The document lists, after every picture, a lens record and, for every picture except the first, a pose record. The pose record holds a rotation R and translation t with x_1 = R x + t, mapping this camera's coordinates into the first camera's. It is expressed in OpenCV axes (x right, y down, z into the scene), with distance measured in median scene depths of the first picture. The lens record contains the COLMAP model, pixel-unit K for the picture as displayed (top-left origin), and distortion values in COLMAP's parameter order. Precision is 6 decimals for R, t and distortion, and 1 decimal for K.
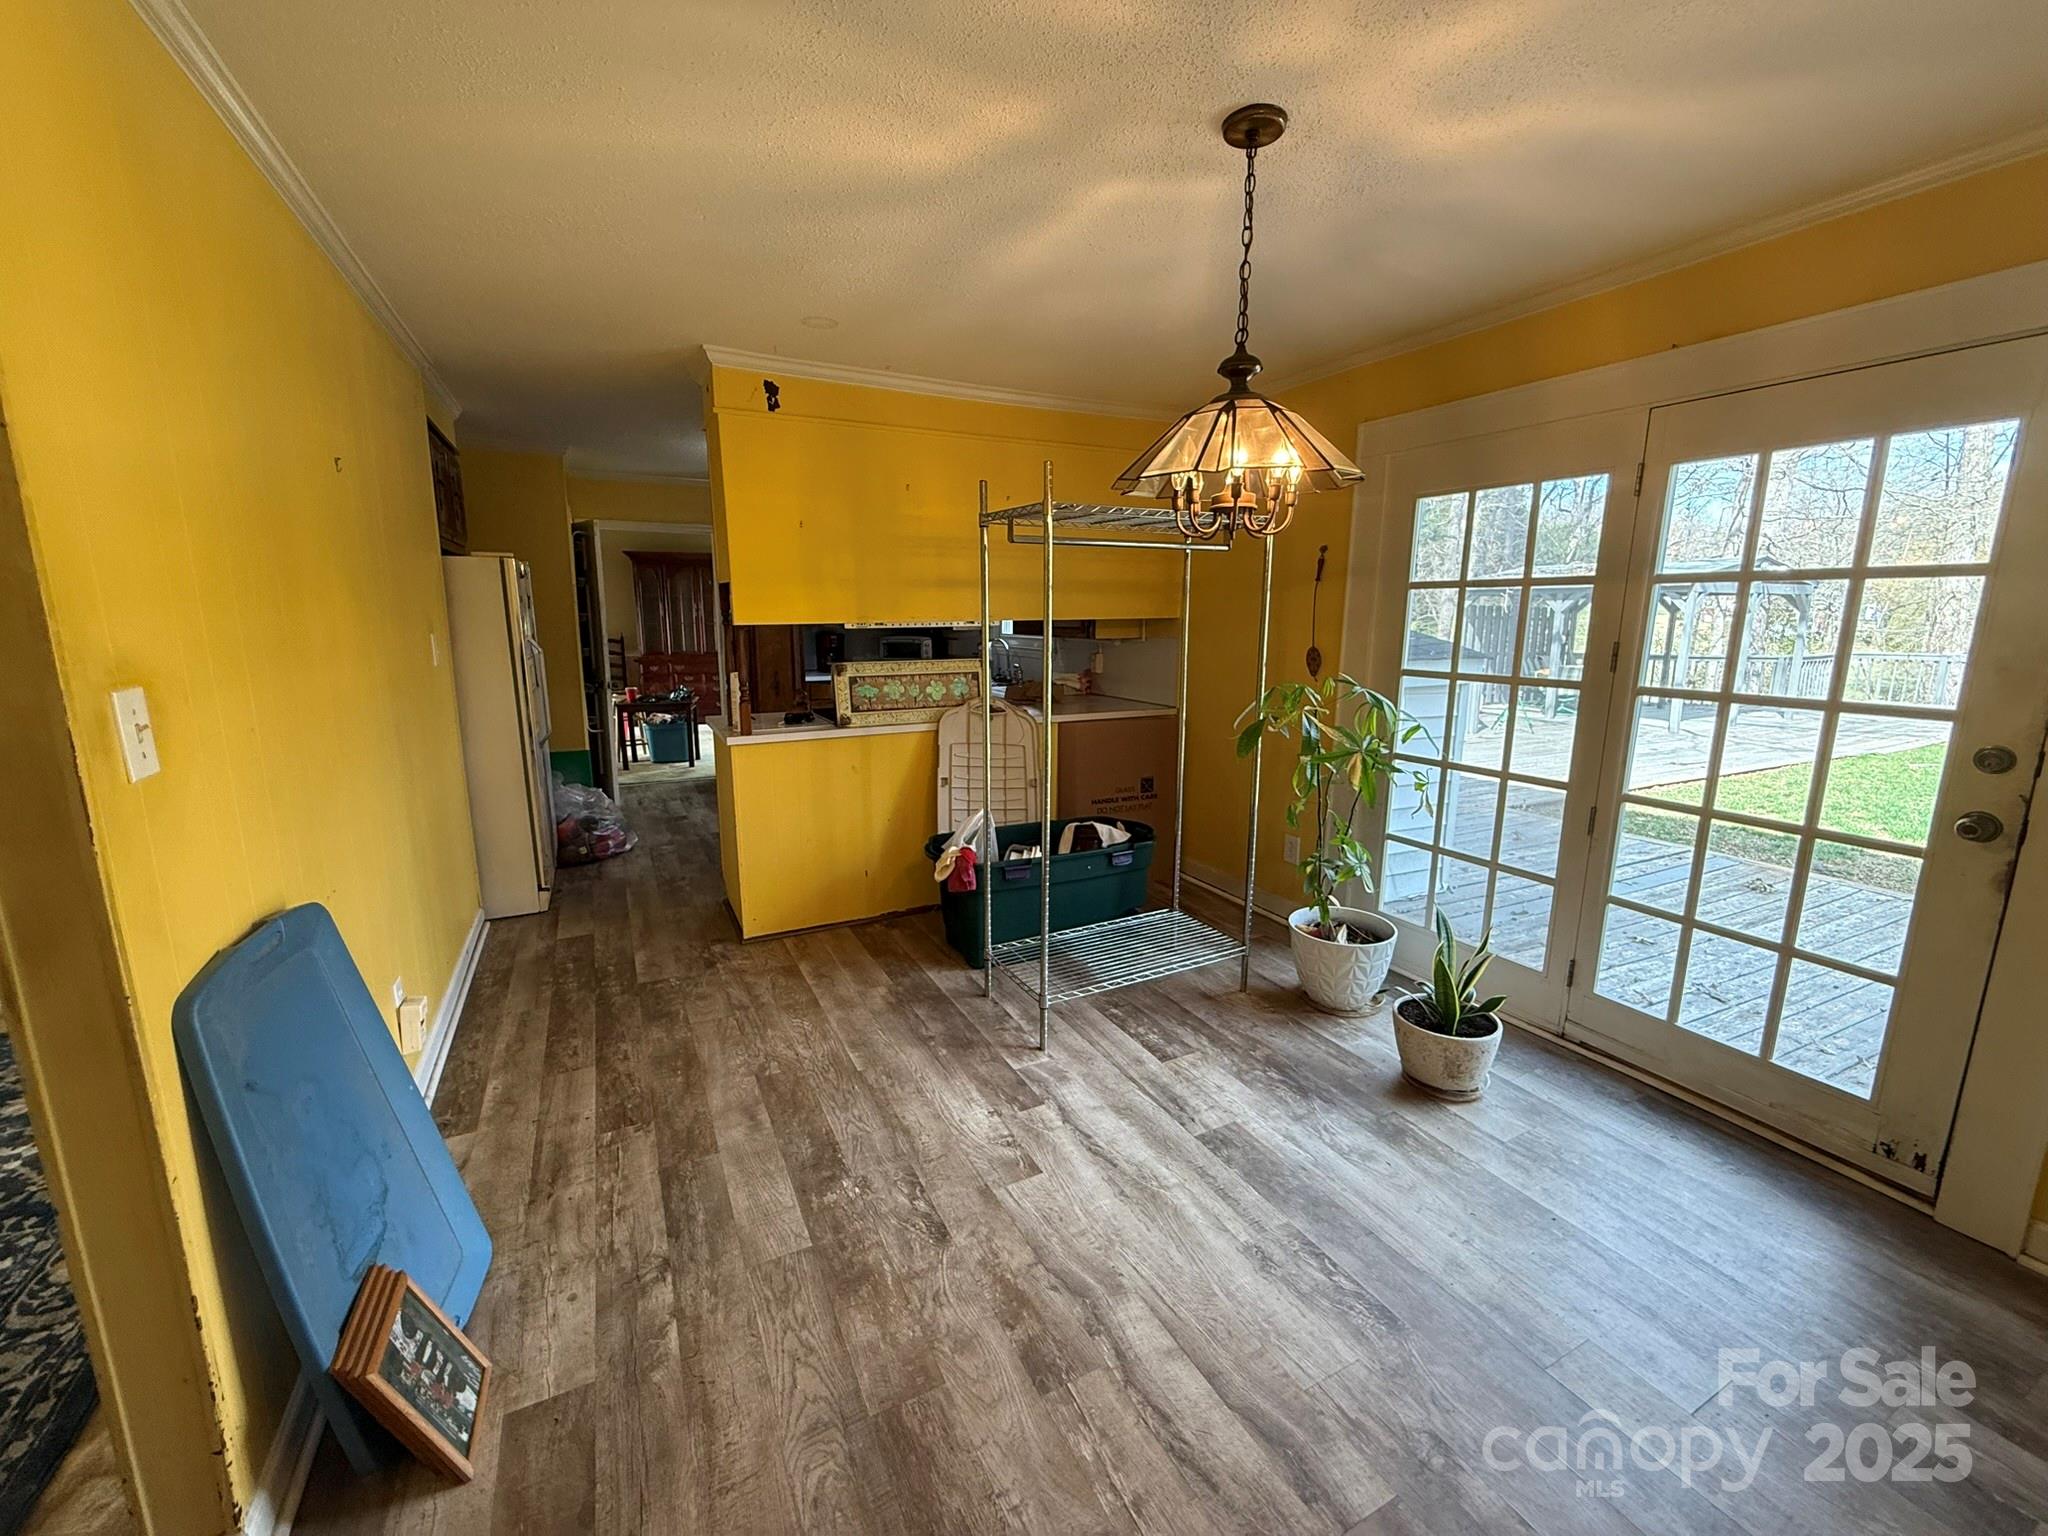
lens RADIAL K [[812.4, 0, 1019.4], [0, 812.4, 760.4], [0, 0, 1]] dist [-0.000825, 0.000370]
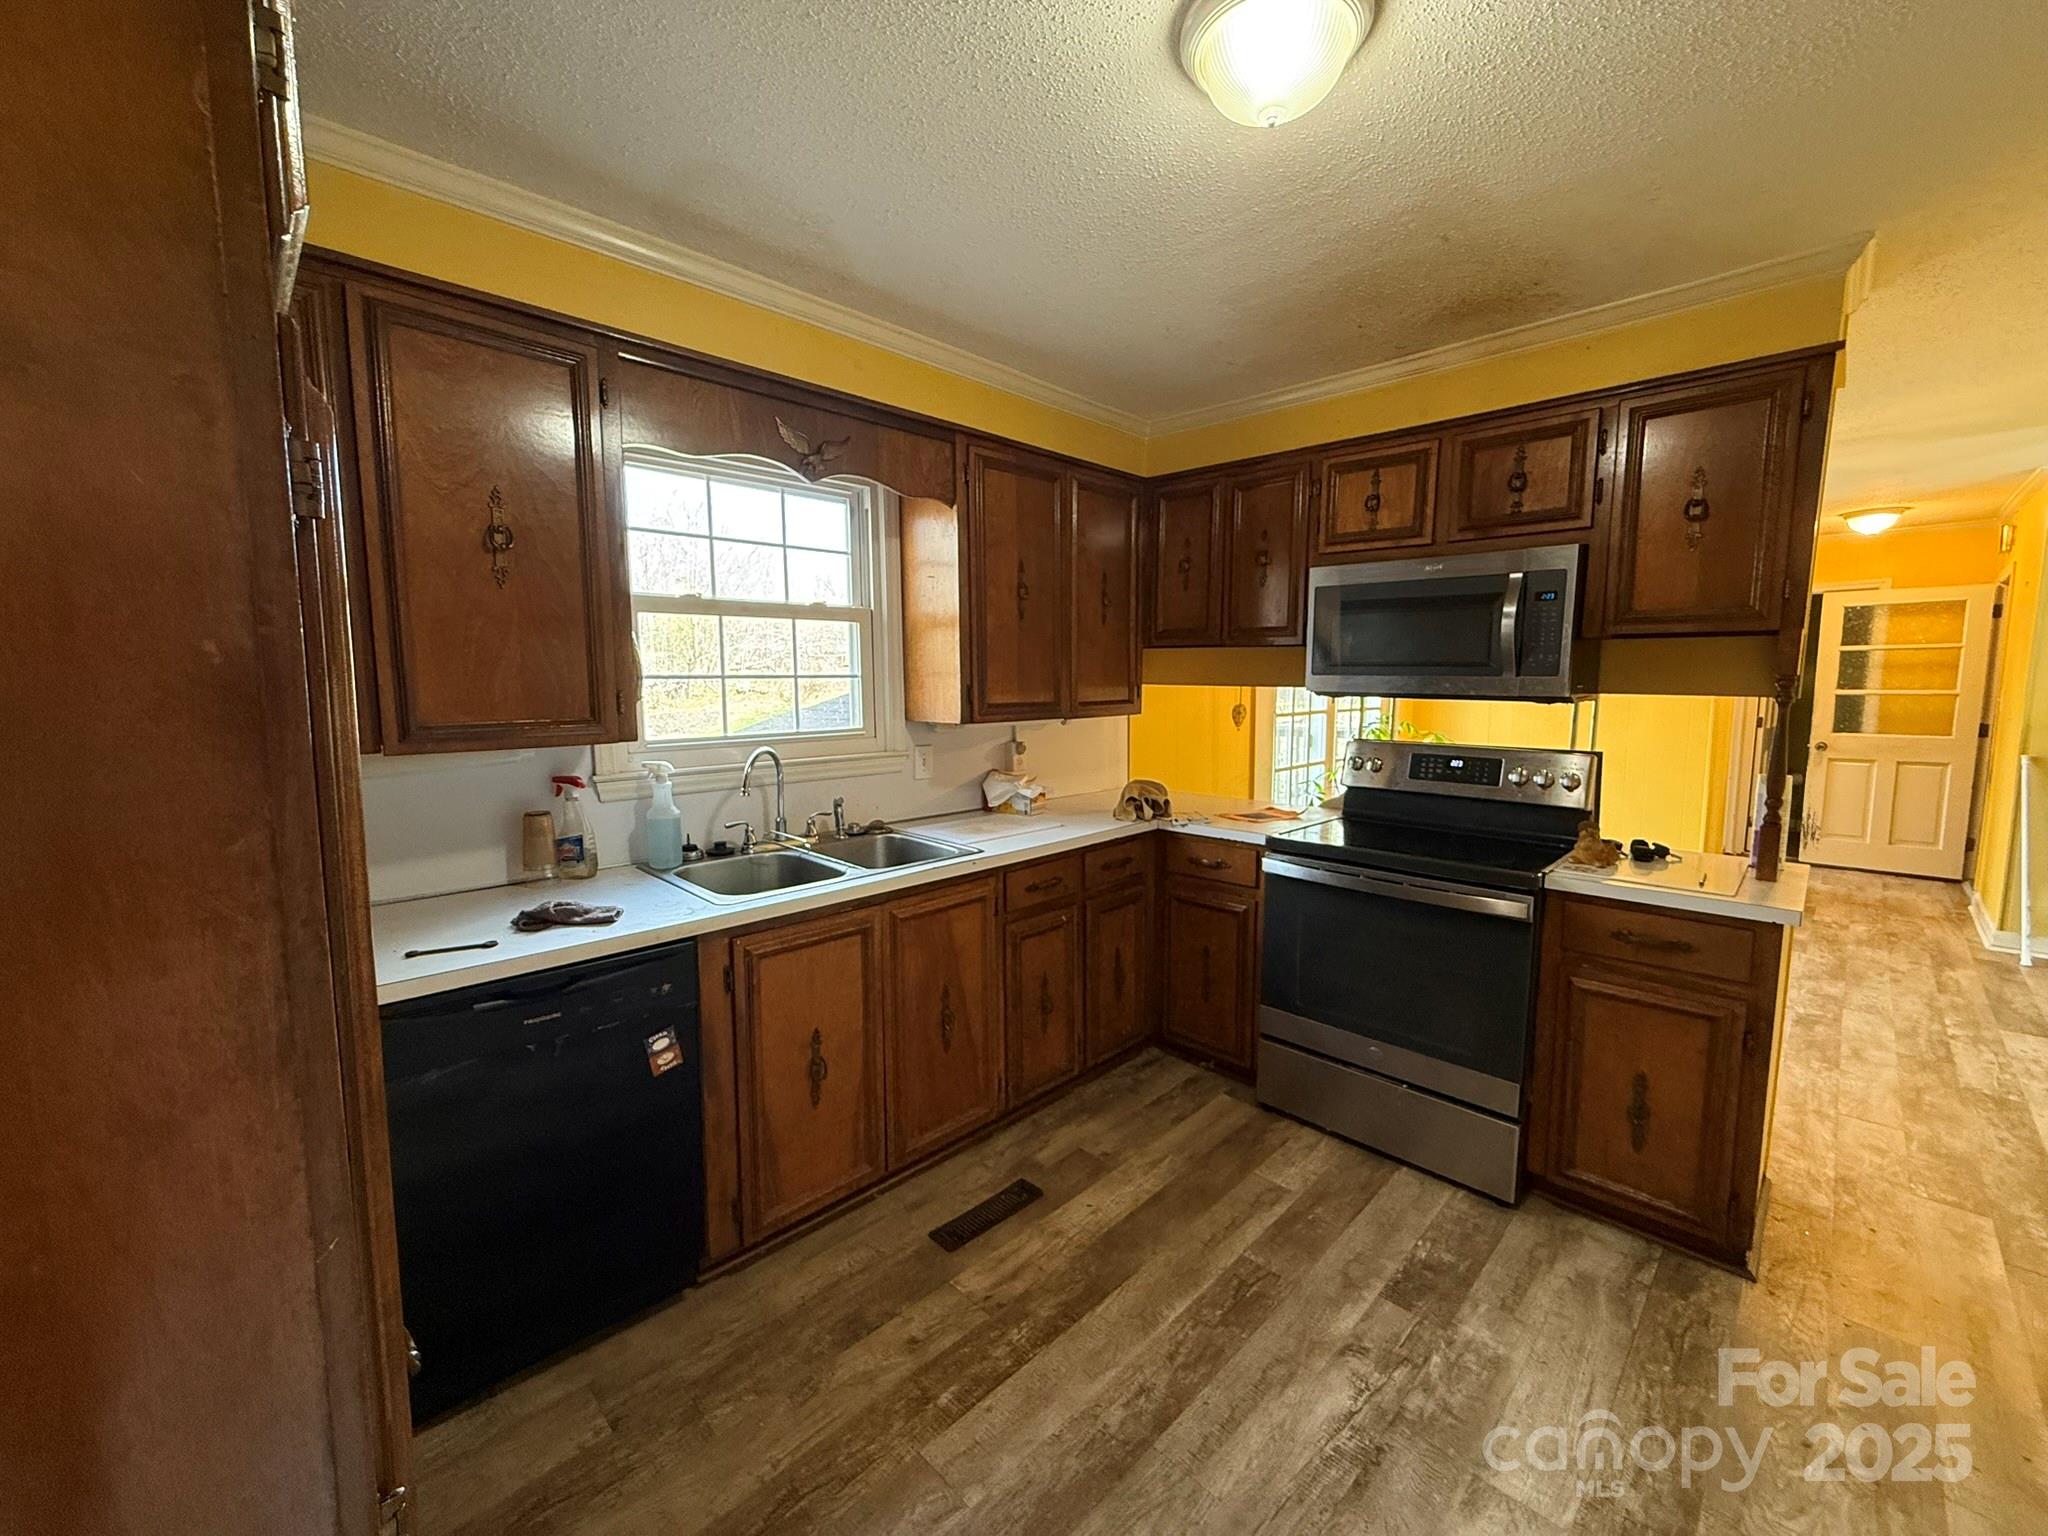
lens RADIAL K [[812.4, 0, 1022.2], [0, 812.4, 762.1], [0, 0, 1]] dist [-0.000825, 0.000370]
pose [[-0.293984, -0.106399, 0.949870, -1.119089], [0.175103, 0.970971, 0.162956, -0.469335], [-0.939634, 0.214232, -0.266819, 2.493577]]
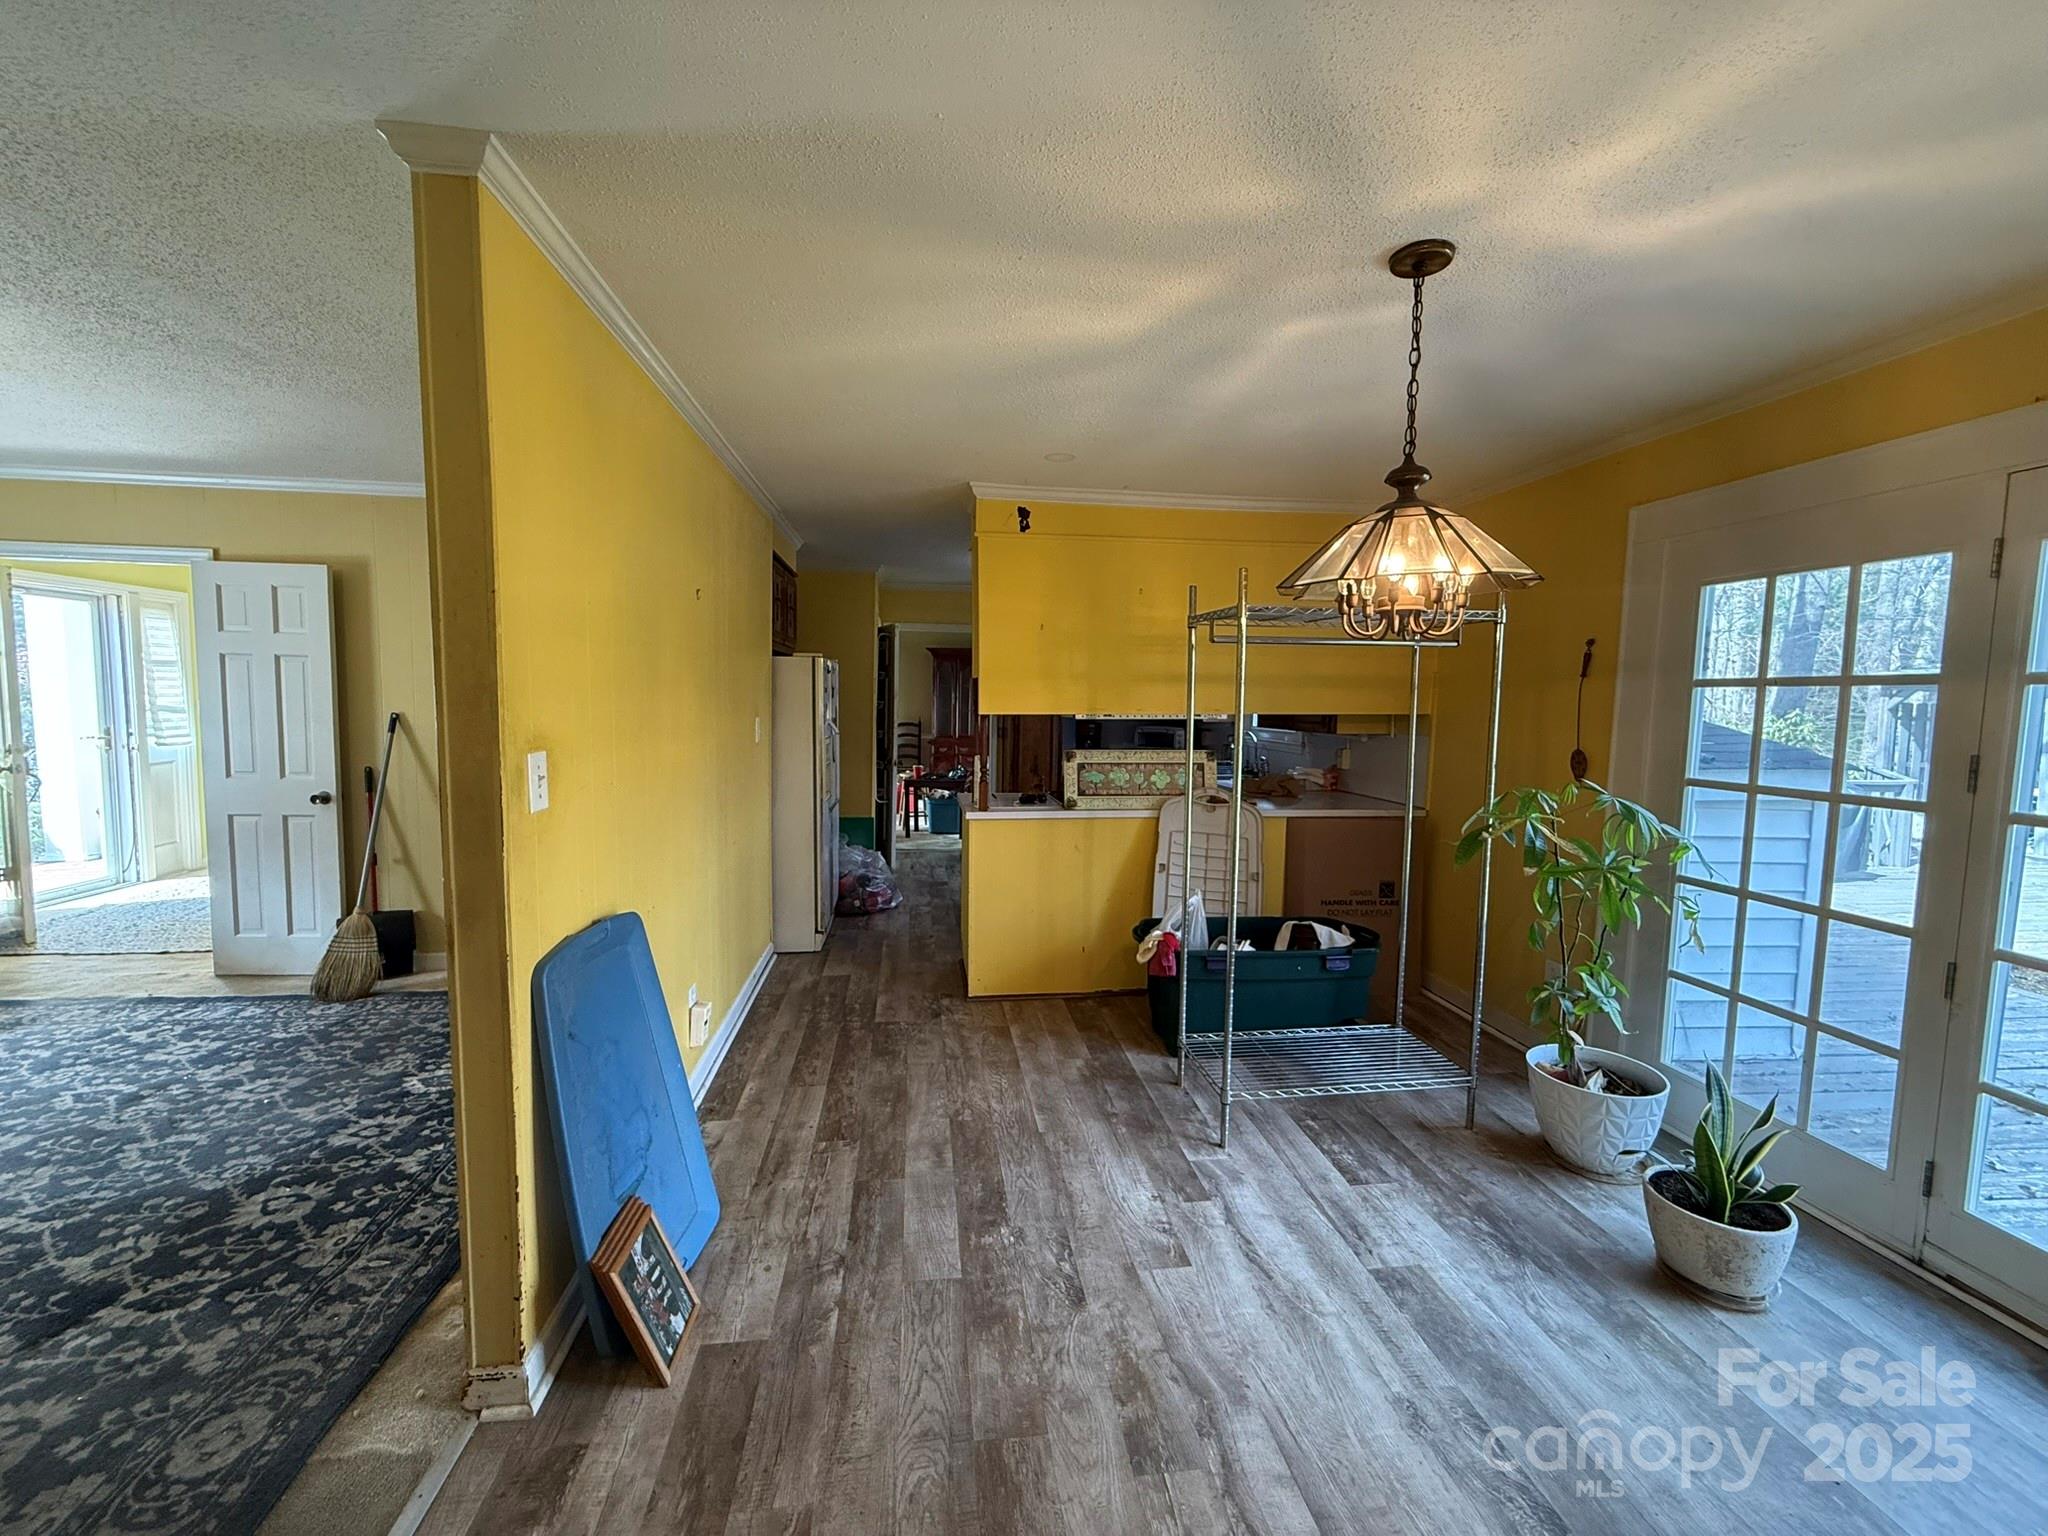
lens RADIAL K [[812.4, 0, 1023.3], [0, 812.4, 759.6], [0, 0, 1]] dist [-0.000825, 0.000370]
pose [[0.941662, 0.036280, -0.334600, 0.128981], [-0.072495, 0.992701, -0.096384, 0.003360], [0.328661, 0.115018, 0.937418, -0.061403]]
